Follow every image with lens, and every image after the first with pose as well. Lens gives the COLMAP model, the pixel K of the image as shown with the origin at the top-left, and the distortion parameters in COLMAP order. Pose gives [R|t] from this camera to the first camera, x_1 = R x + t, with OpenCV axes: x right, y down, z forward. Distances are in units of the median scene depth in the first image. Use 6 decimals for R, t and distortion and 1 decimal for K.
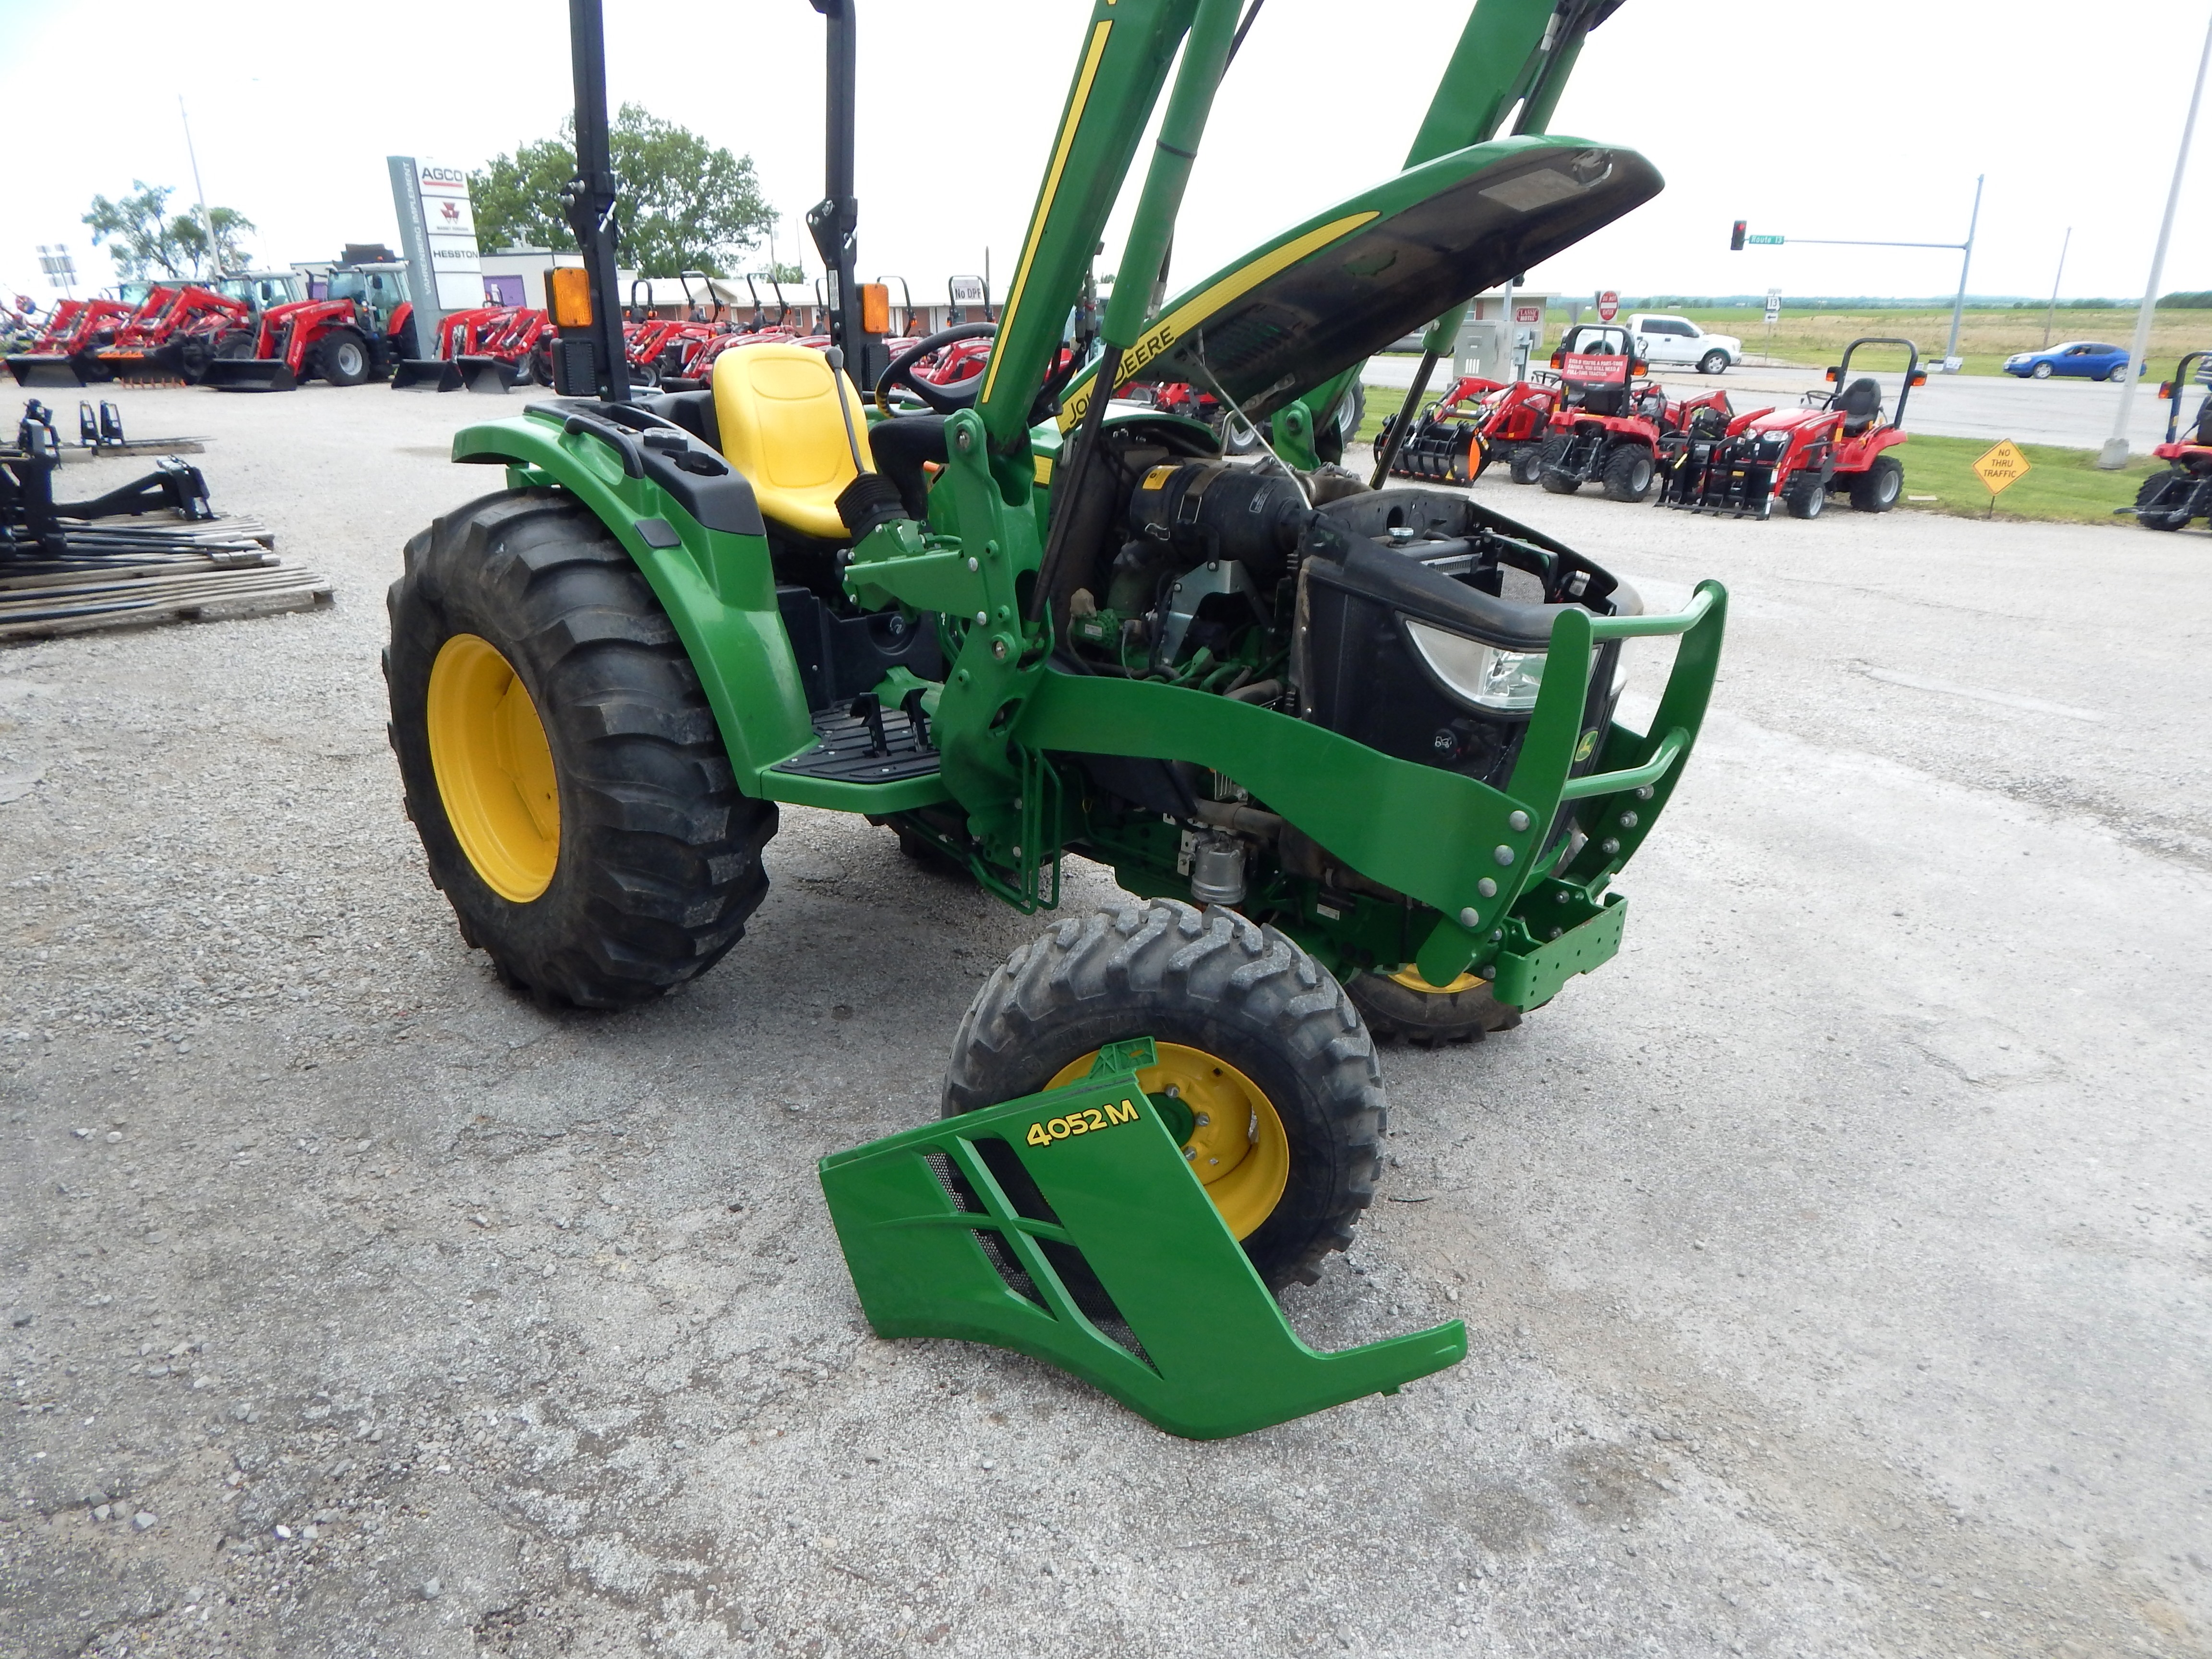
lens RADIAL K [[1467.2, 0, 1114.3], [0, 1467.2, 838.2], [0, 0, 1]] dist [-0.001654, -0.007137]
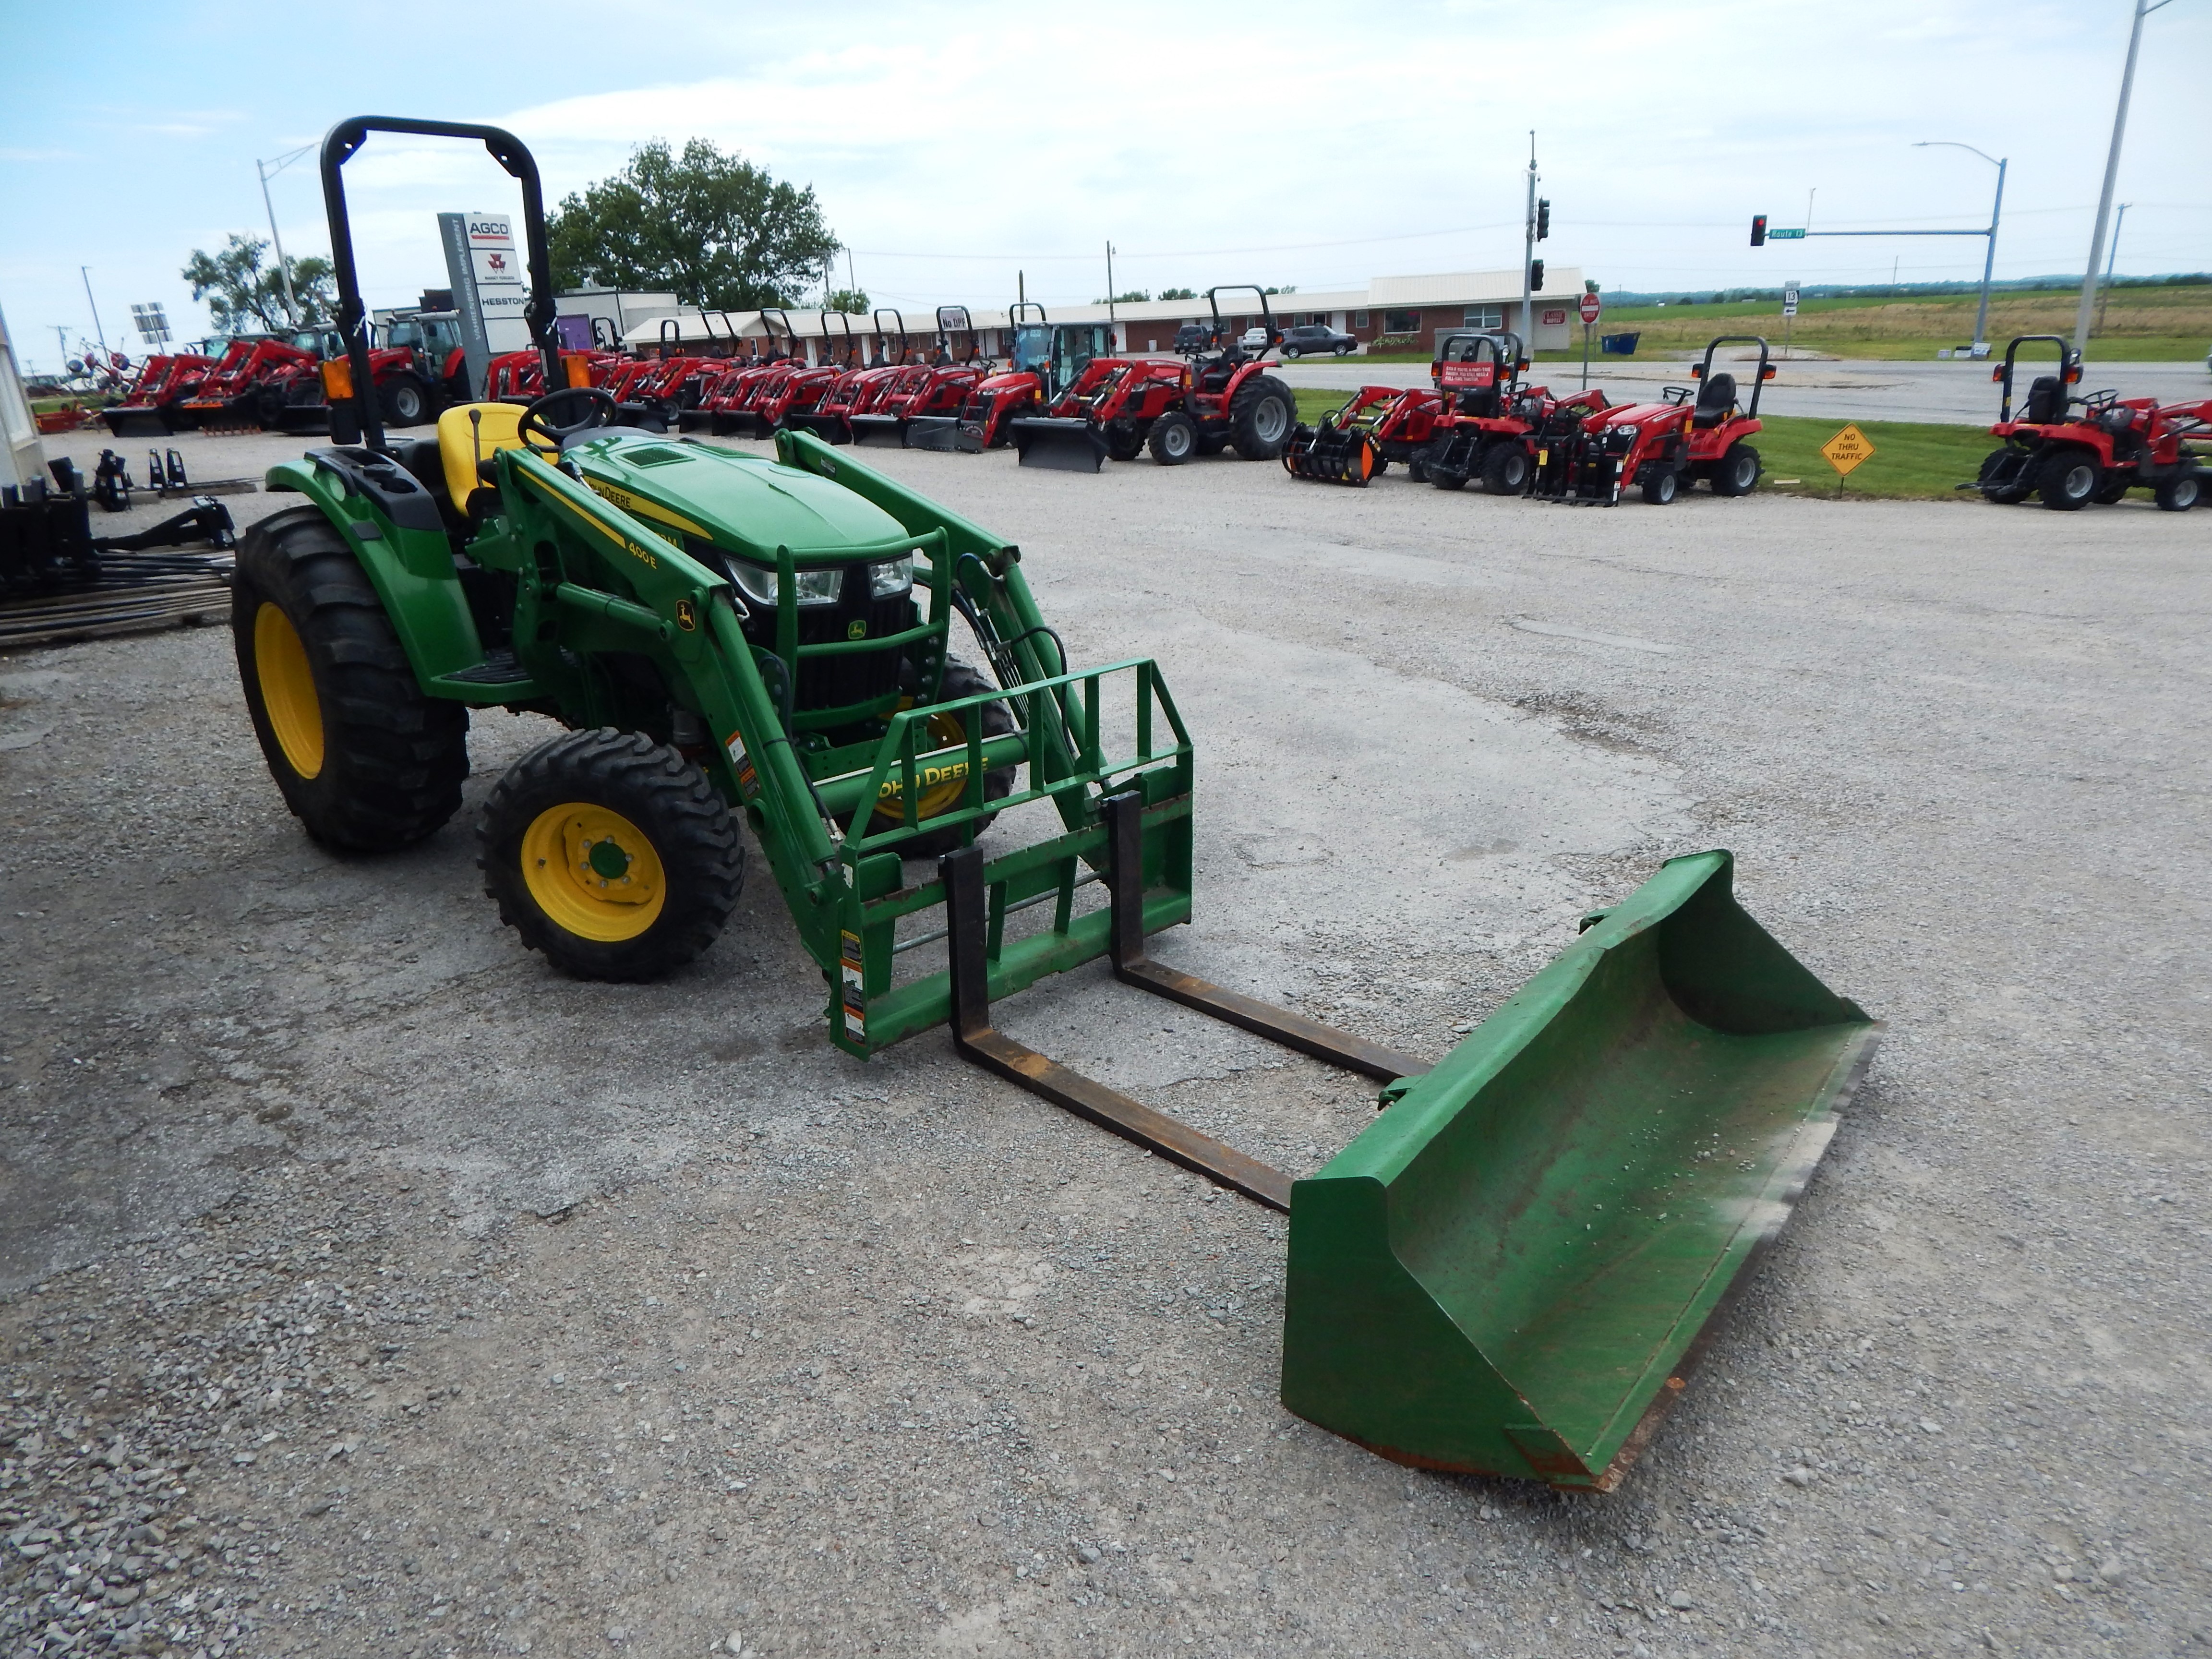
lens RADIAL K [[1467.2, 0, 1122.1], [0, 1467.2, 826.9], [0, 0, 1]] dist [-0.001654, -0.007137]
pose [[0.998505, -0.021167, -0.050389, 0.114870], [0.020405, 0.999670, -0.015602, 0.030747], [0.050703, 0.014550, 0.998608, -0.106532]]
